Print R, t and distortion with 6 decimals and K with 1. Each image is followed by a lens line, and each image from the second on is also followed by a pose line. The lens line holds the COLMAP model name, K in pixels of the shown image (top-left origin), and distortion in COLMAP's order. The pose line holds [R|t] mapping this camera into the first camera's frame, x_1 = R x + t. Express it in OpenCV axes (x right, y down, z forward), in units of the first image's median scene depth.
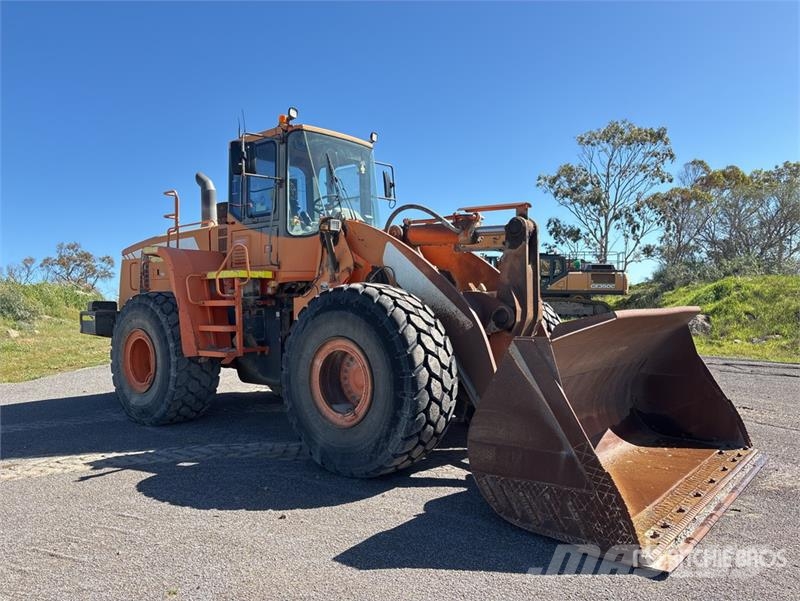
lens RADIAL K [[604.4, 0, 403.4], [0, 604.4, 305.2], [0, 0, 1]] dist [0.055643, -0.063156]
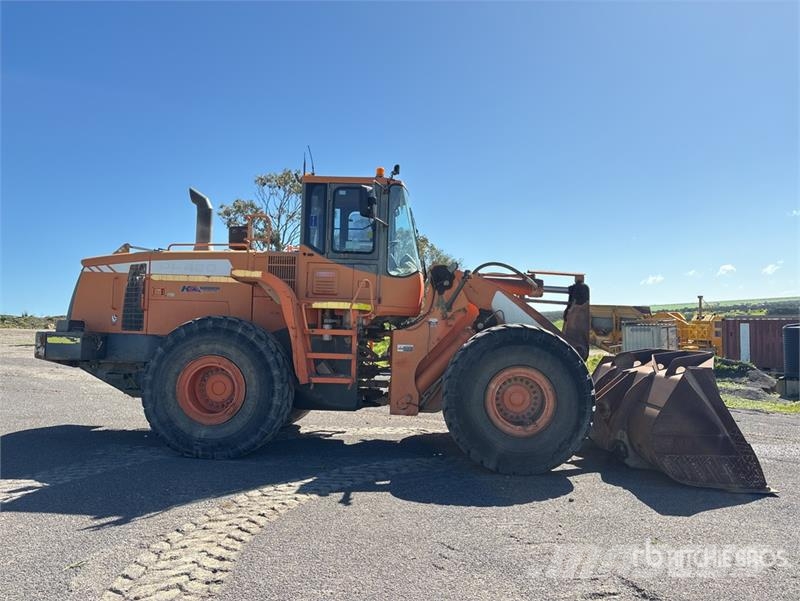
lens RADIAL K [[604.4, 0, 401.4], [0, 604.4, 308.2], [0, 0, 1]] dist [0.055643, -0.063156]
pose [[0.796436, 0.065317, 0.601184, -0.834035], [-0.038205, 0.997598, -0.057772, 0.010921], [-0.603514, 0.023044, 0.797019, 0.093446]]
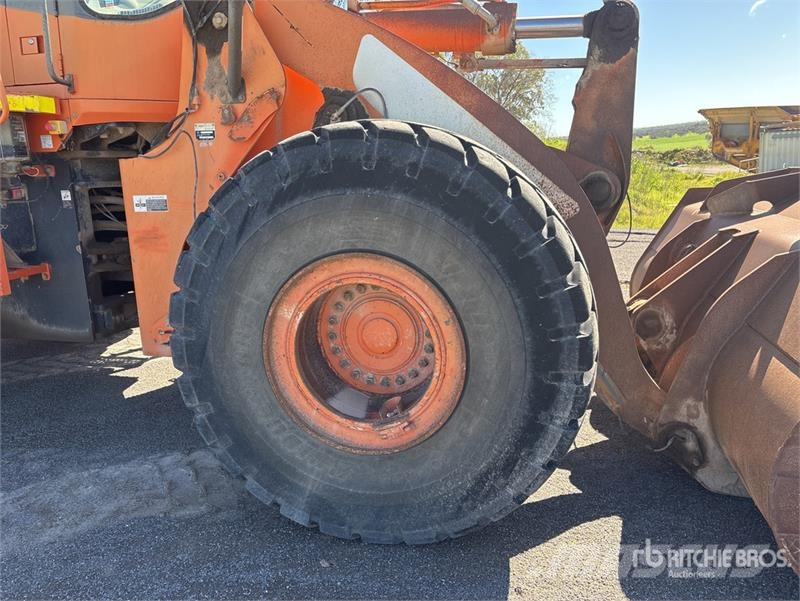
lens RADIAL K [[604.4, 0, 398.3], [0, 604.4, 305.3], [0, 0, 1]] dist [0.055643, -0.063156]
pose [[0.891027, -0.109901, 0.440446, -0.205929], [0.013833, 0.976375, 0.215641, -0.001225], [-0.453740, -0.186049, 0.871496, 0.470352]]
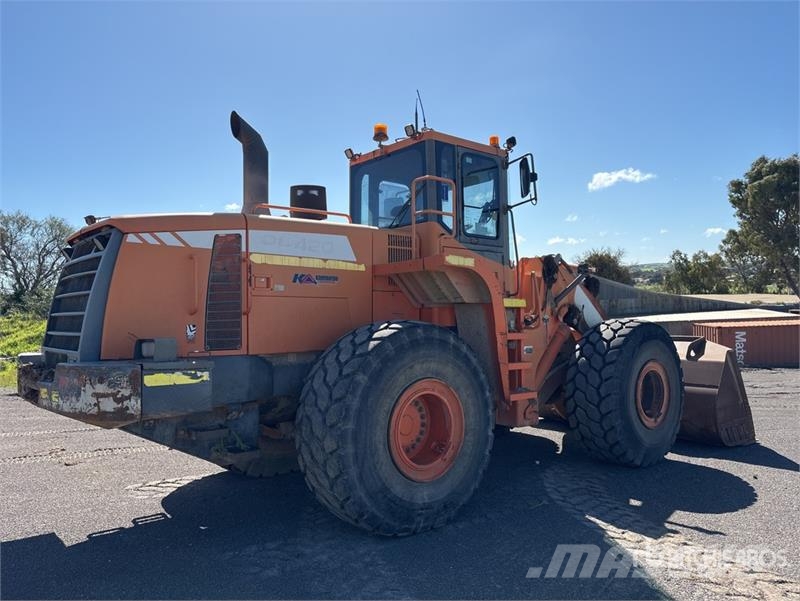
lens RADIAL K [[604.4, 0, 402.4], [0, 604.4, 312.3], [0, 0, 1]] dist [0.055643, -0.063156]
pose [[0.179528, 0.029627, 0.983307, -1.152736], [0.011130, 0.999421, -0.032144, -0.011170], [-0.983690, 0.016715, 0.179095, 0.990580]]
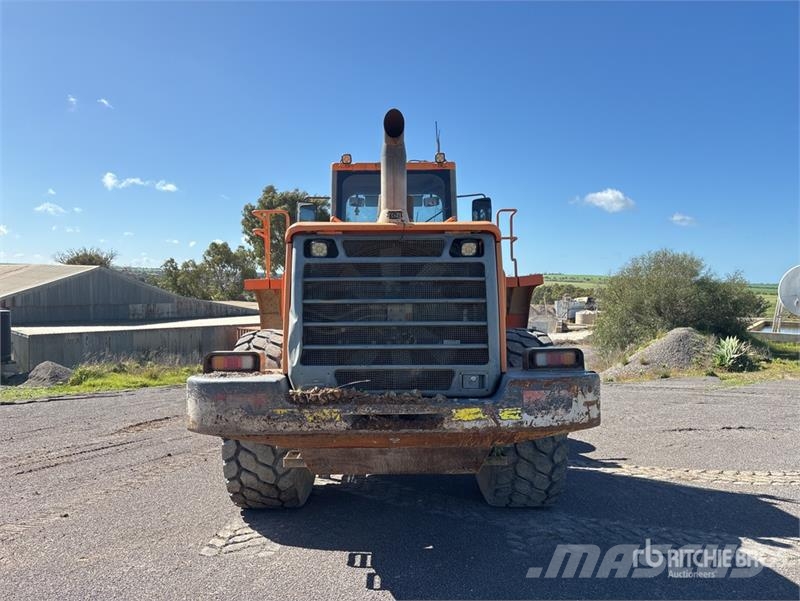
lens RADIAL K [[604.4, 0, 394.9], [0, 604.4, 298.4], [0, 0, 1]] dist [0.055643, -0.063156]
pose [[-0.642444, 0.048193, 0.764816, -0.984503], [0.020248, 0.998740, -0.045925, -0.033346], [-0.766065, -0.014019, -0.642610, 1.861780]]
